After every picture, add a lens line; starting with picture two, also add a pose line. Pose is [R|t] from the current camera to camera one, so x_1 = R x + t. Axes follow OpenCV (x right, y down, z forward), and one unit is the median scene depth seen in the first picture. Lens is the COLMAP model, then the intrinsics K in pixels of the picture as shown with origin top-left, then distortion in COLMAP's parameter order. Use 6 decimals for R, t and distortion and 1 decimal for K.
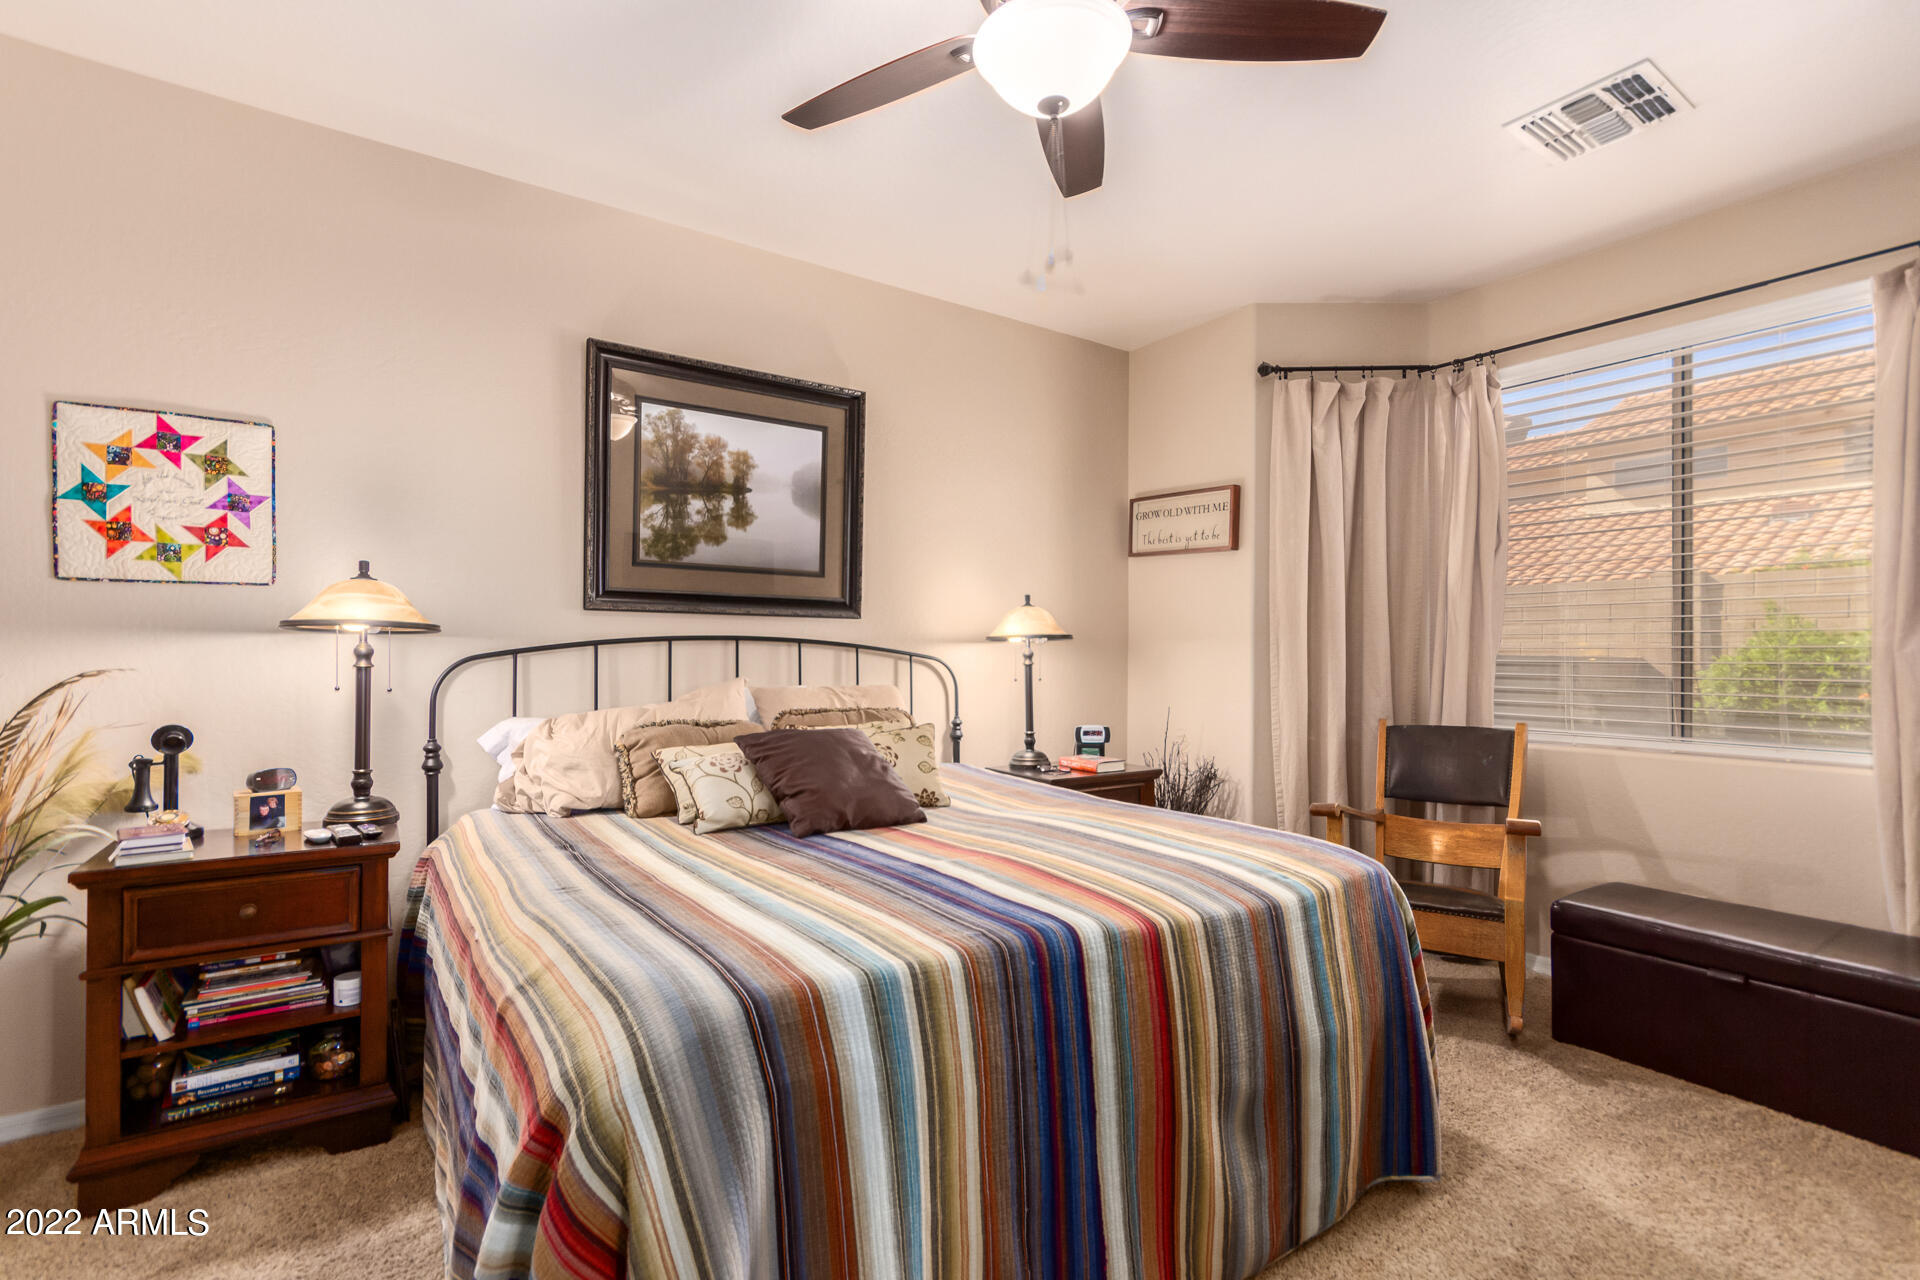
lens RADIAL K [[902.2, 0, 958.5], [0, 902.2, 653.6], [0, 0, 1]] dist [0.005512, 0.000455]
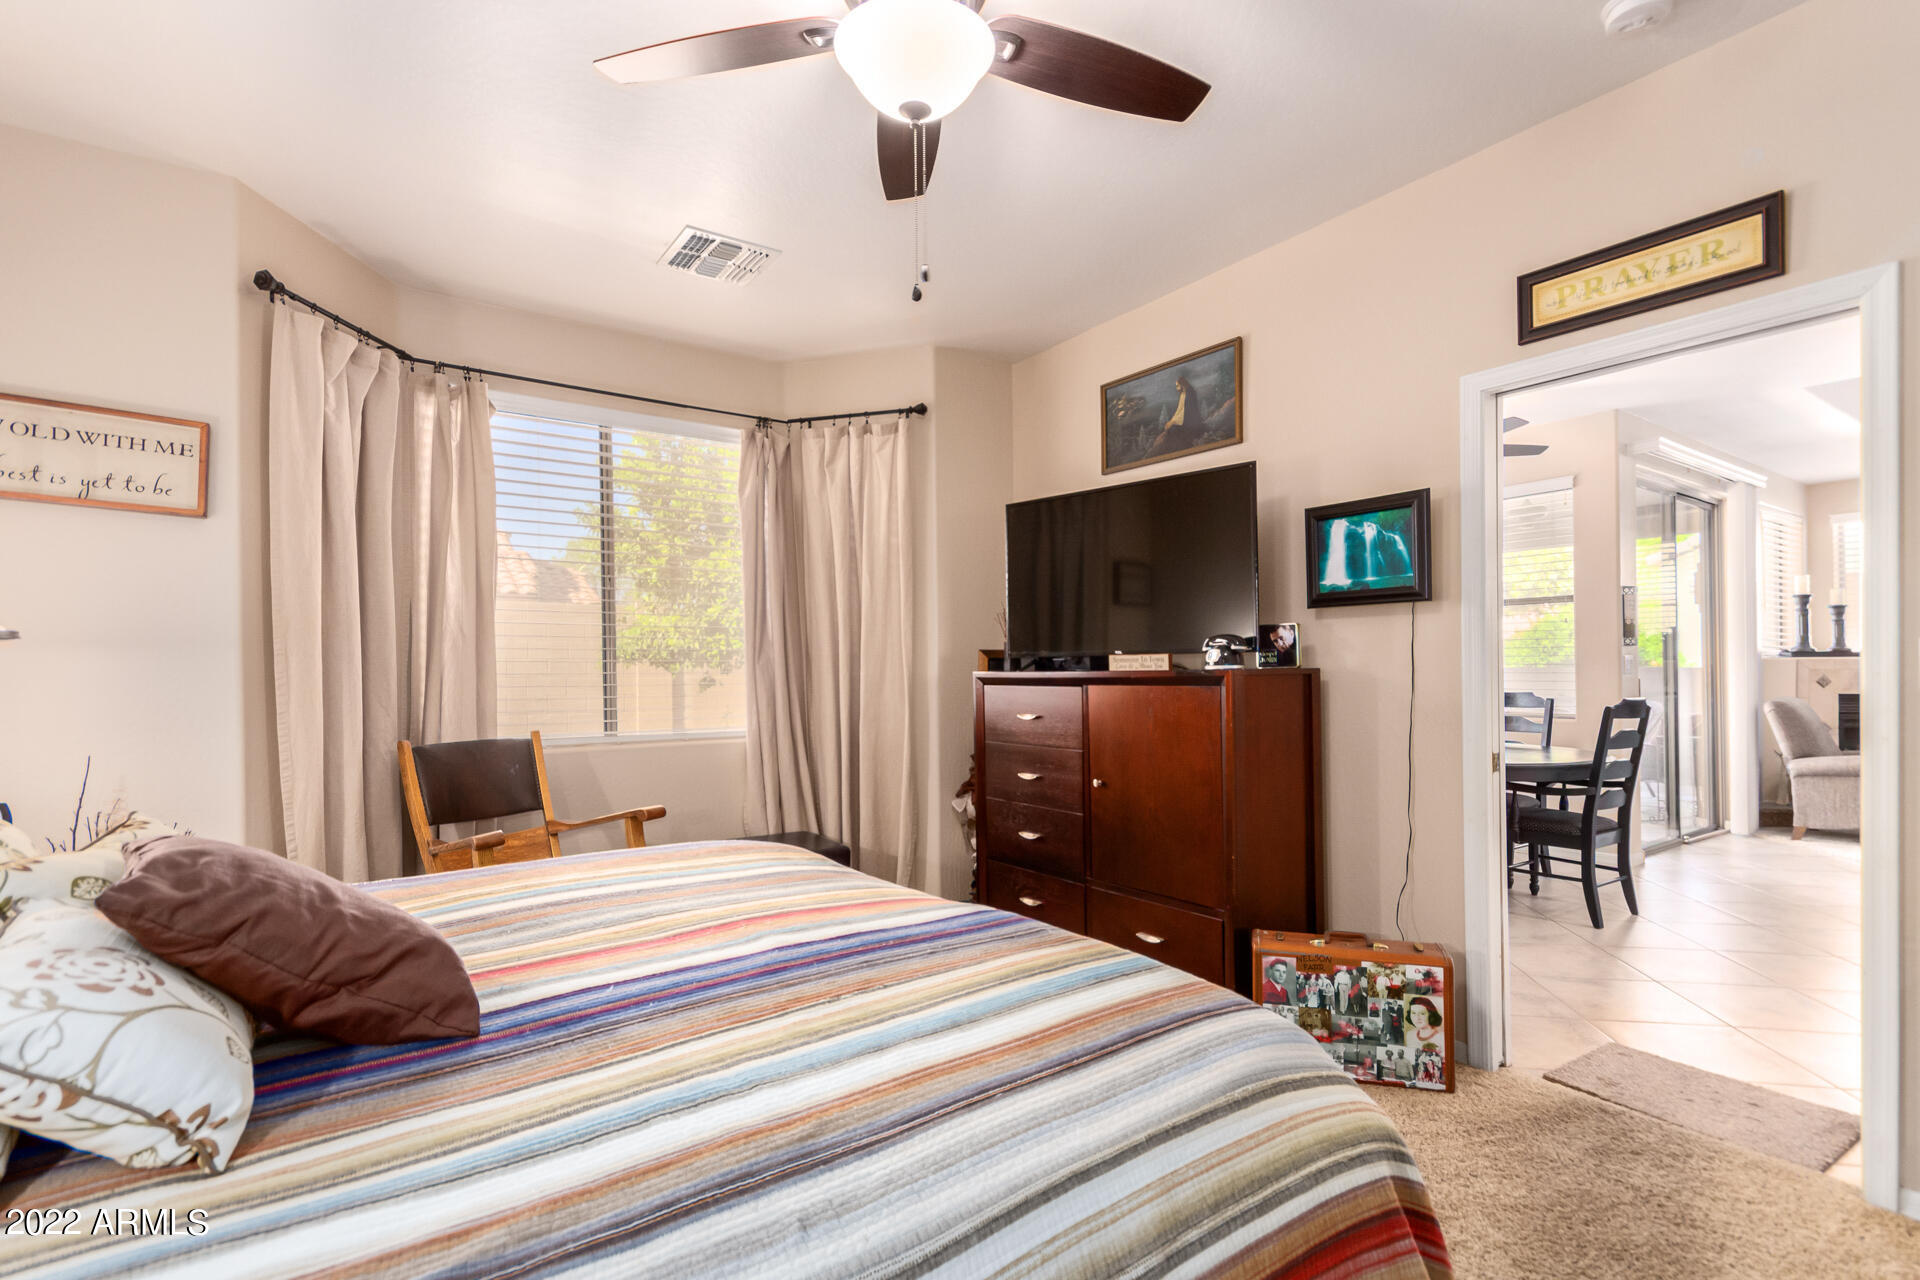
lens RADIAL K [[902.2, 0, 966.8], [0, 902.2, 674.2], [0, 0, 1]] dist [0.005512, 0.000455]
pose [[-0.035982, -0.010126, 0.999301, -0.429363], [0.004350, 0.999938, 0.010289, -0.000180], [-0.999343, 0.004717, -0.035936, 0.470587]]
